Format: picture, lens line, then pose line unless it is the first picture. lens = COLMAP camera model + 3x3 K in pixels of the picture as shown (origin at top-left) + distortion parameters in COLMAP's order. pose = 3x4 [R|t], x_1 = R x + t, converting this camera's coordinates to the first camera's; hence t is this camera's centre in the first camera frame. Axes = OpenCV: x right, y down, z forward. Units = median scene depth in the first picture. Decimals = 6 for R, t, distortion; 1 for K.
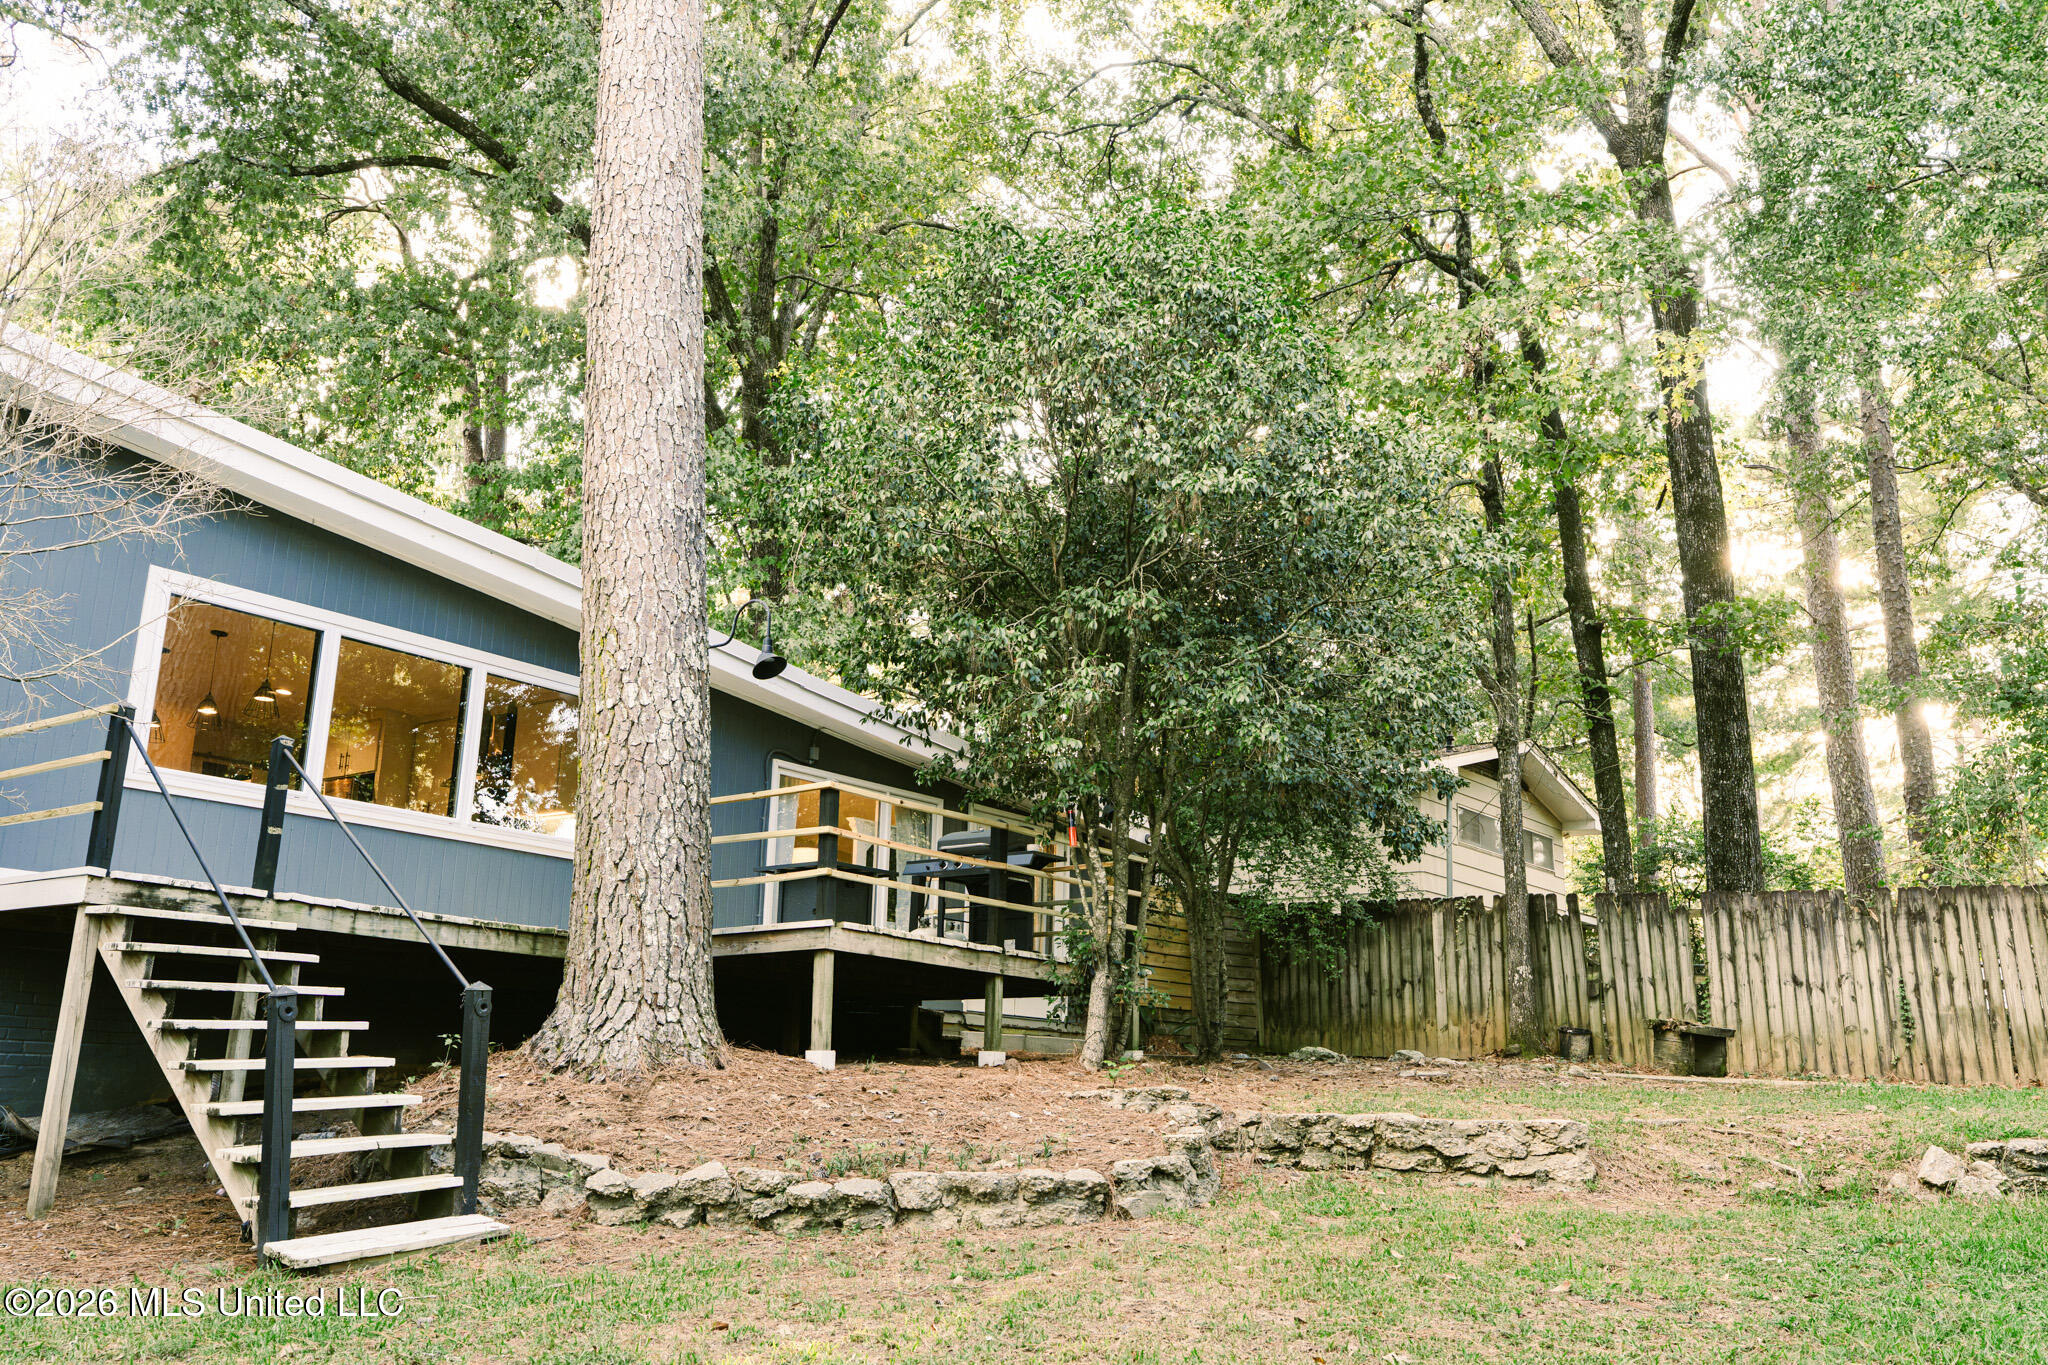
lens RADIAL K [[1818.6, 0, 1021.9], [0, 1818.6, 635.6], [0, 0, 1]] dist [0.004000, -0.007829]
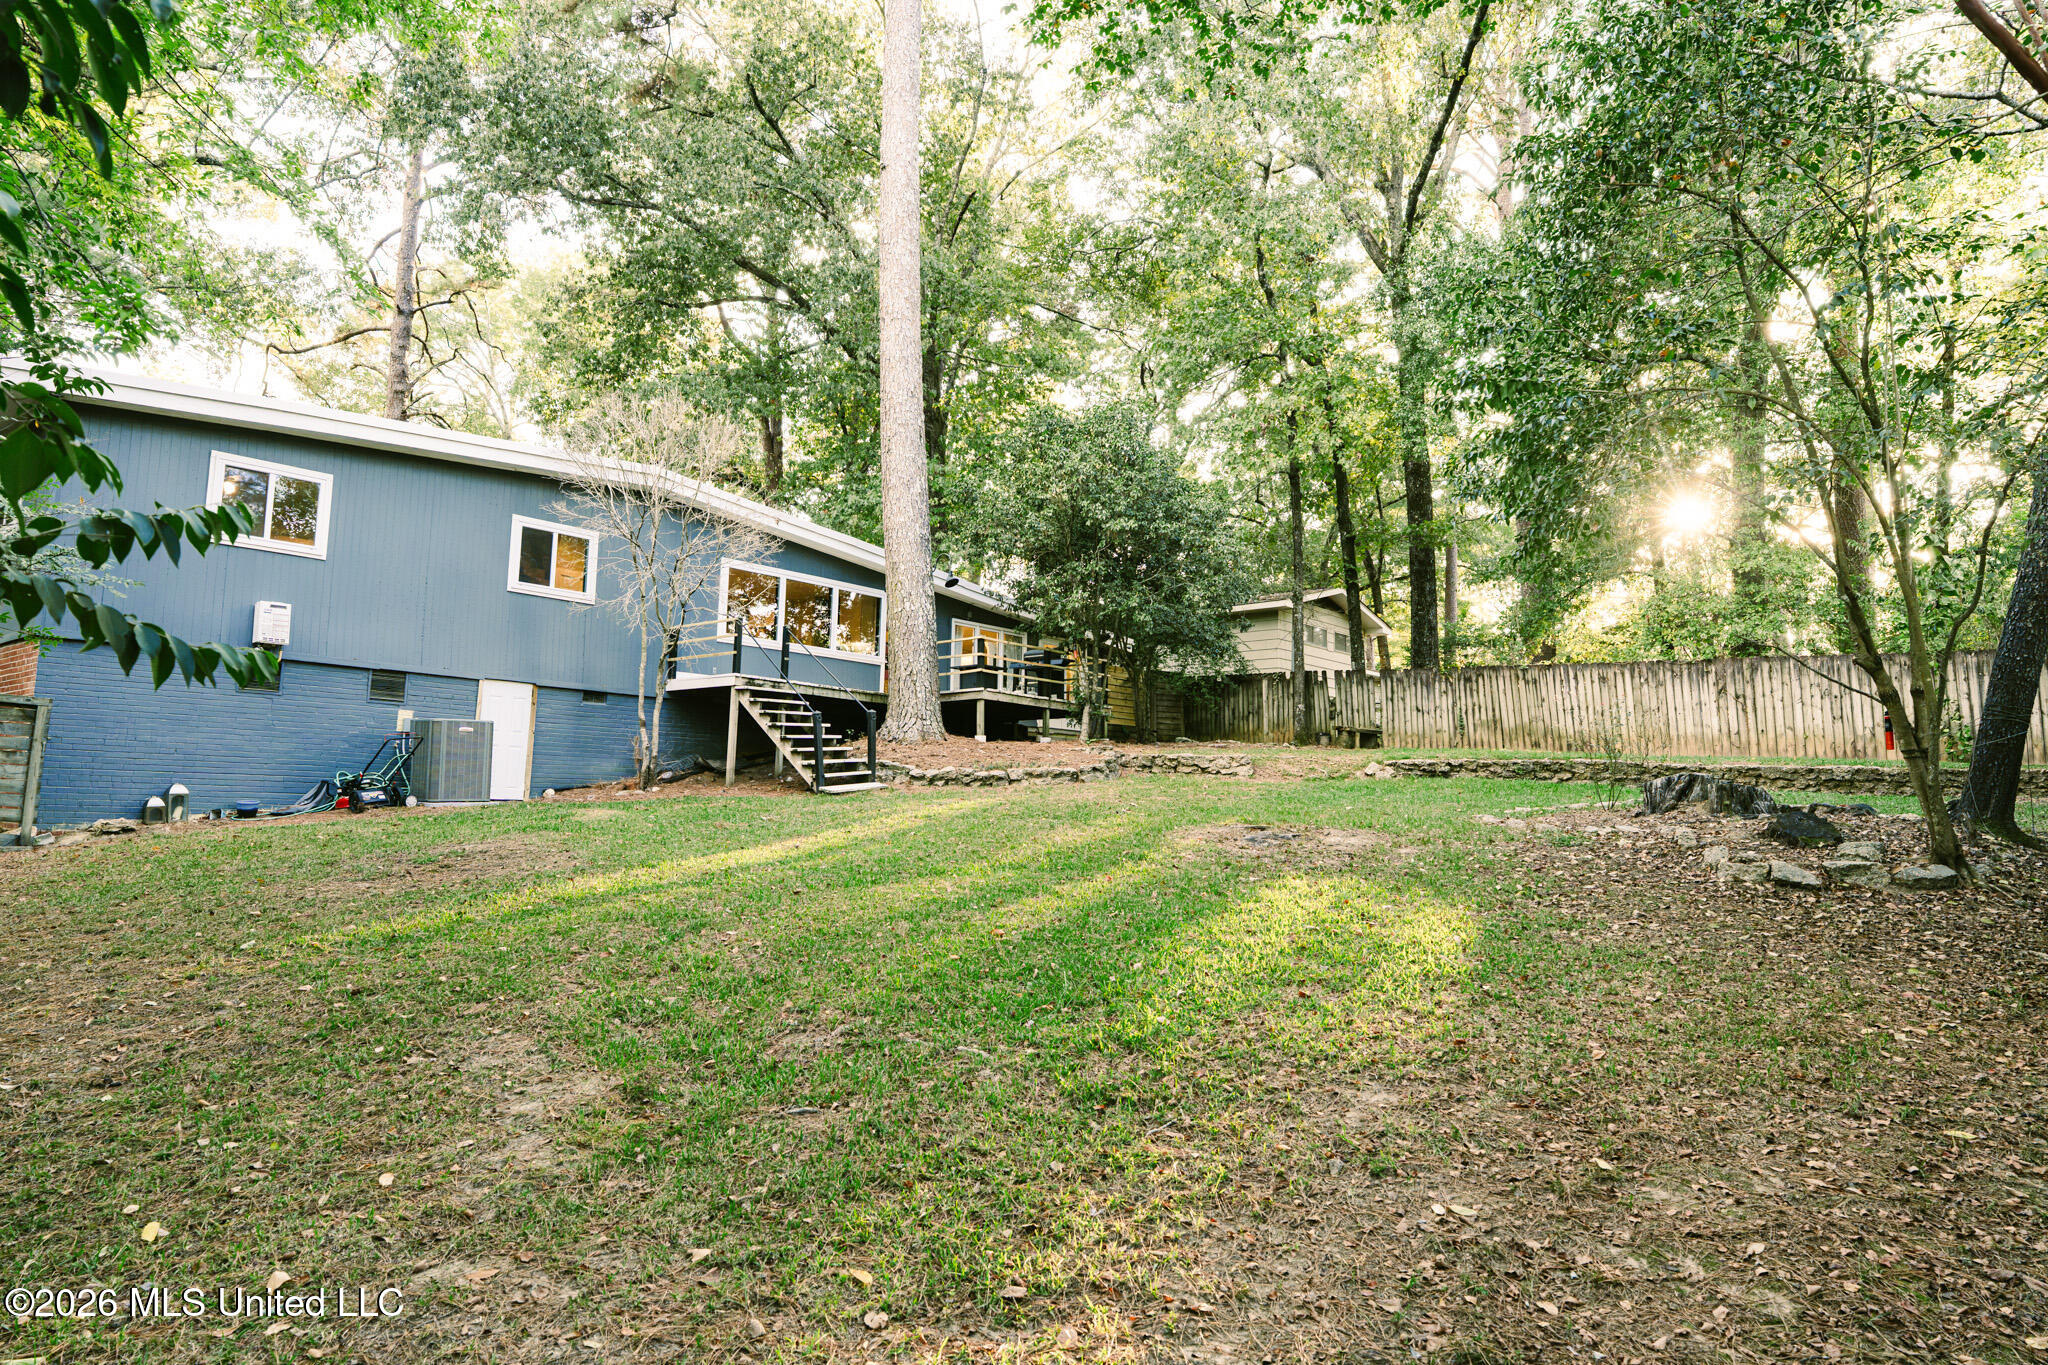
lens RADIAL K [[1458.7, 0, 1002.0], [0, 1458.7, 682.6], [0, 0, 1]] dist [0.028239, -0.003738]
pose [[0.997433, -0.010796, -0.070790, 0.077329], [0.021691, 0.987677, 0.154997, -0.188959], [0.068245, -0.156135, 0.985375, -1.146379]]
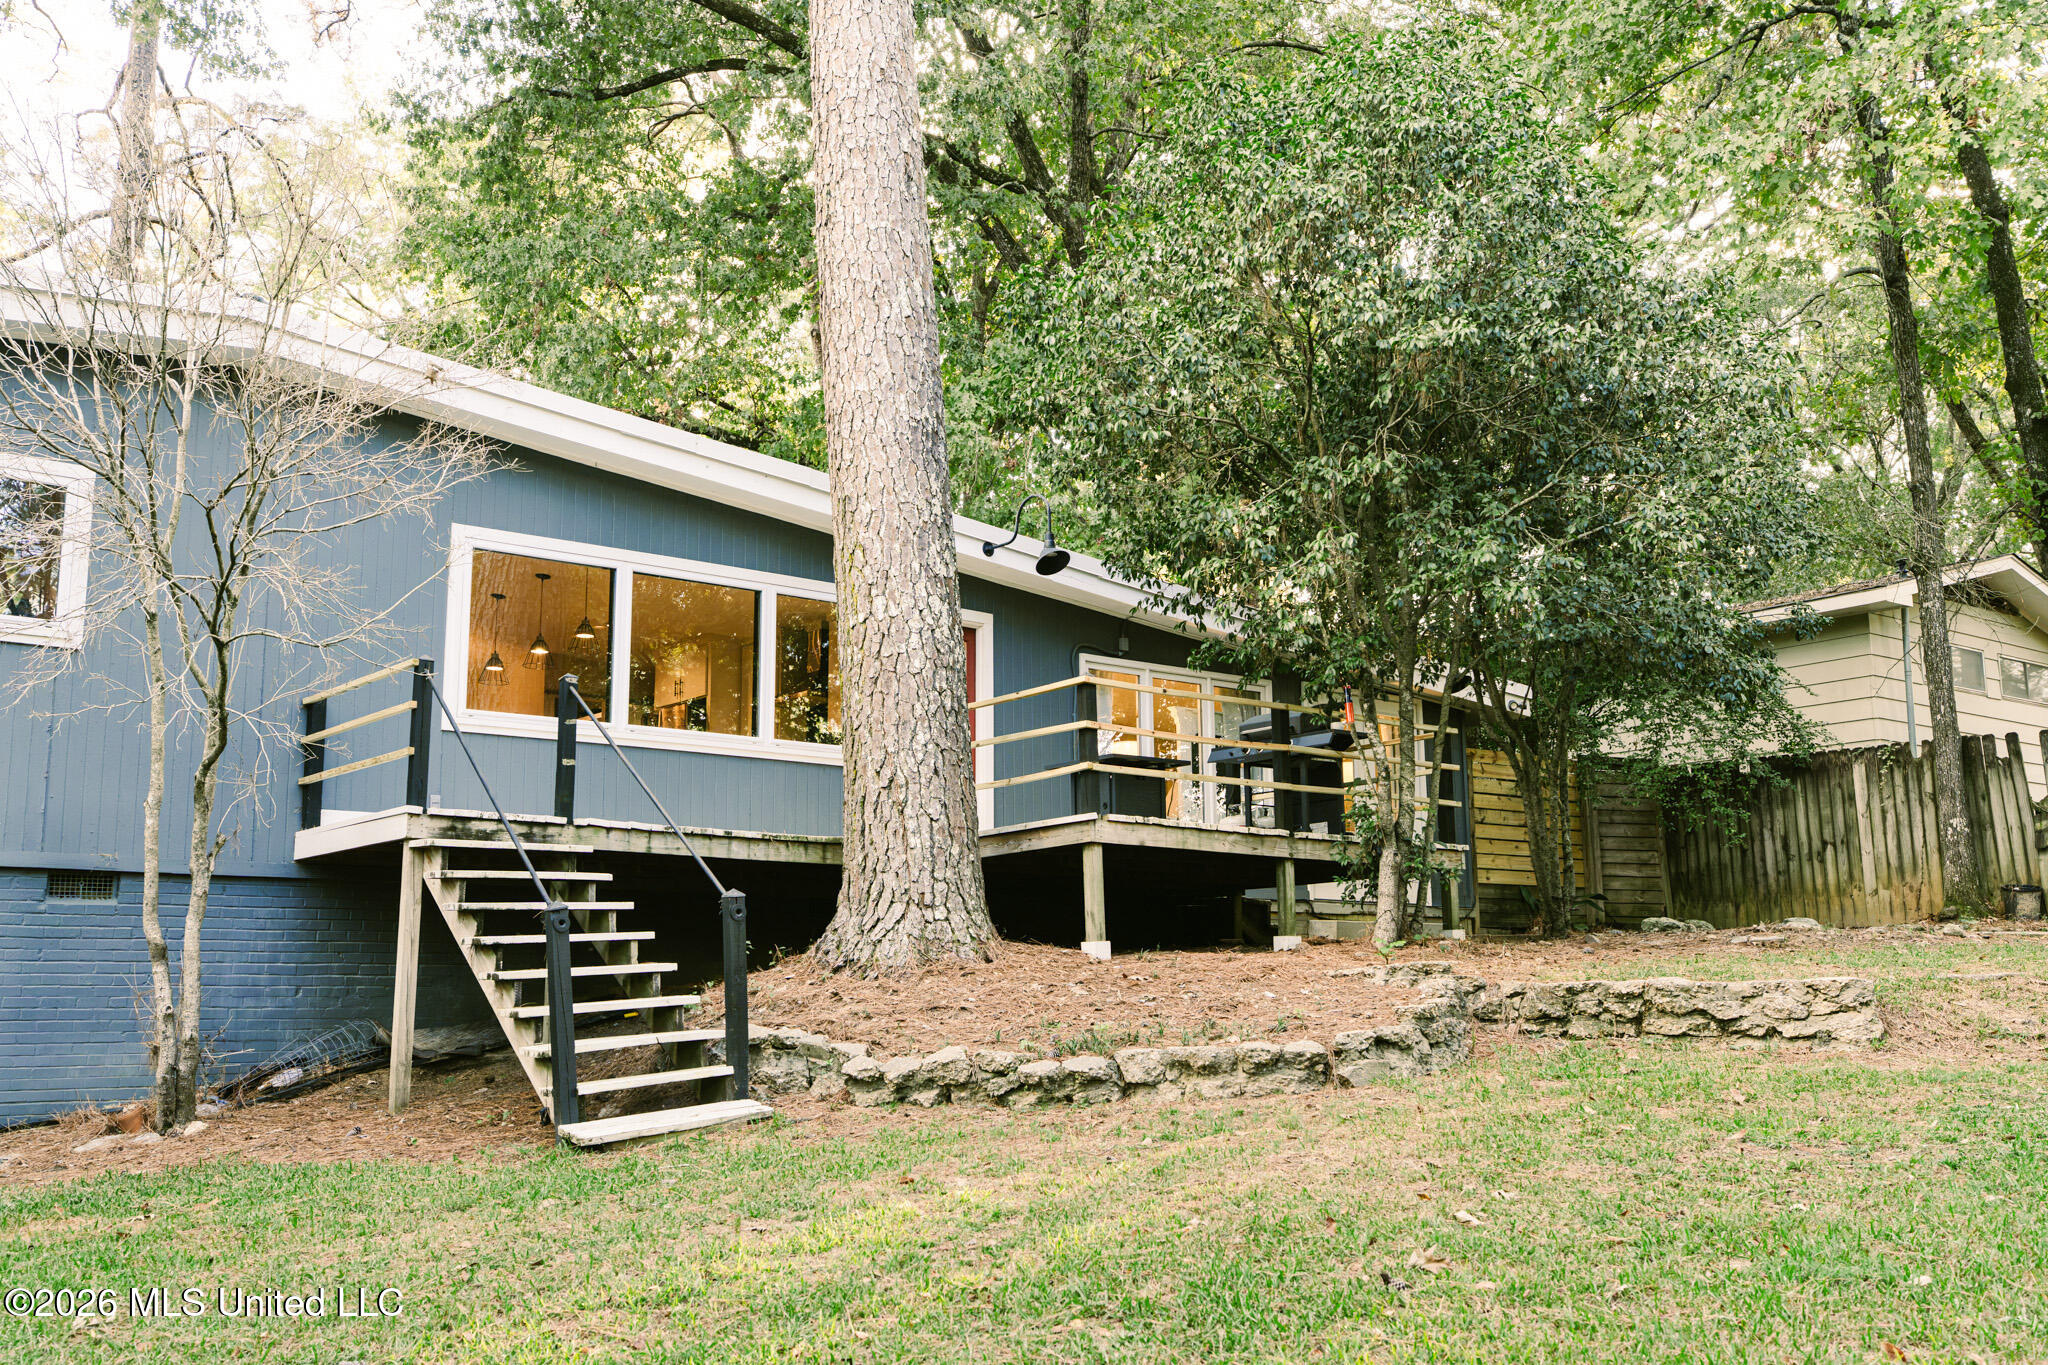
lens RADIAL K [[2070.2, 0, 1020.6], [0, 2070.2, 641.1], [0, 0, 1]] dist [0.001127, 0.000000]
pose [[0.966165, -0.080027, -0.245197, 0.147424], [0.097084, 0.993569, 0.058268, -0.009206], [0.238957, -0.080101, 0.967721, -0.112495]]
